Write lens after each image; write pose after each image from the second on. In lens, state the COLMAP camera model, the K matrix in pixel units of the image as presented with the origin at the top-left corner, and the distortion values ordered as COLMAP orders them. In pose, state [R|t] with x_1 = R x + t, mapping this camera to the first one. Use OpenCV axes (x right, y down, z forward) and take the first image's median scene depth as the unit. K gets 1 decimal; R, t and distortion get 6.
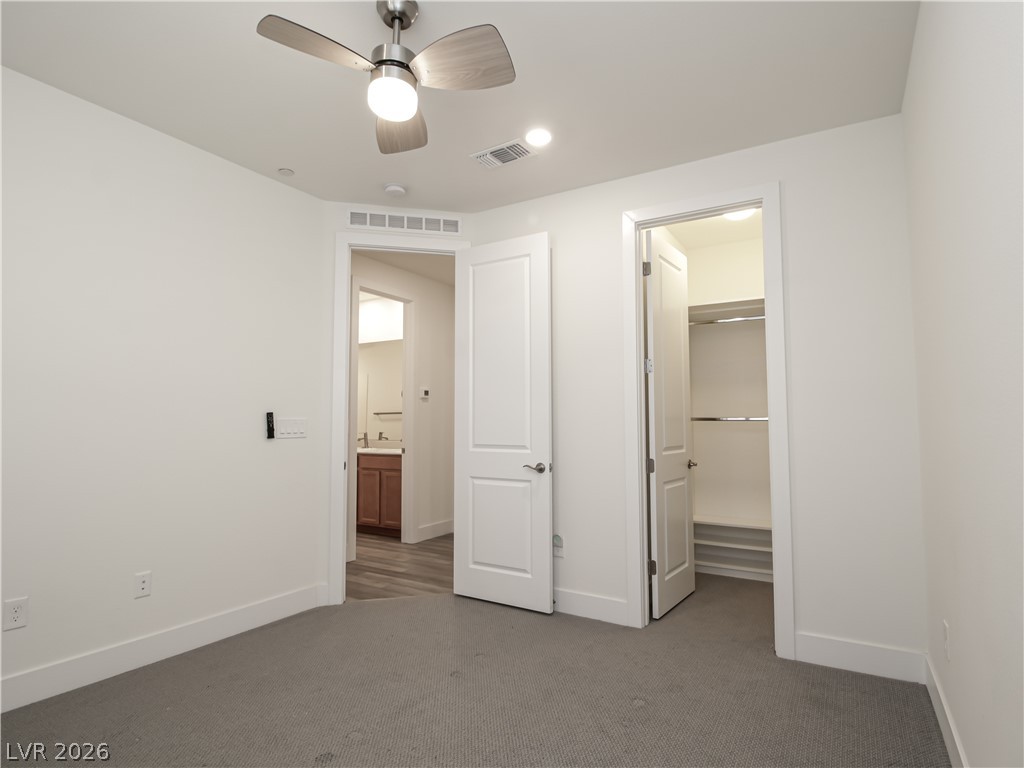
lens RADIAL K [[543.5, 0, 518.7], [0, 543.5, 382.5], [0, 0, 1]] dist [-0.000033, -0.022357]
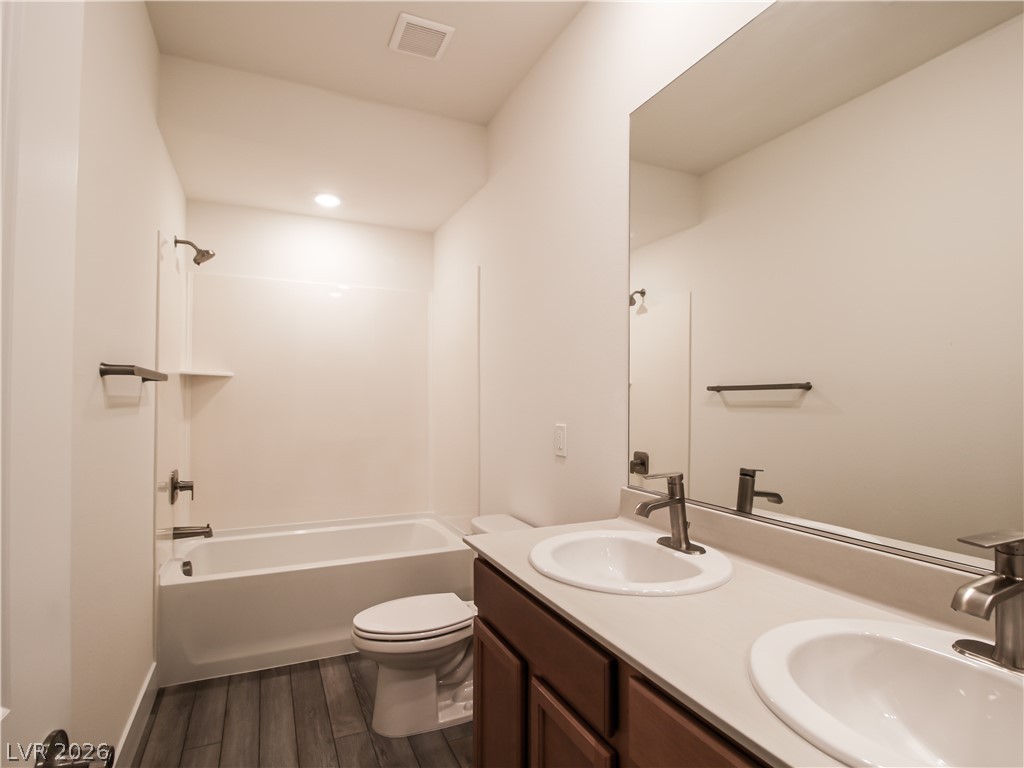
lens RADIAL K [[543.5, 0, 518.7], [0, 543.5, 382.5], [0, 0, 1]] dist [-0.000033, -0.022357]
pose [[0.831813, -0.011934, -0.554928, -0.175284], [0.034173, 0.998973, 0.029740, 0.039431], [0.554003, -0.043702, 0.831367, 0.645692]]
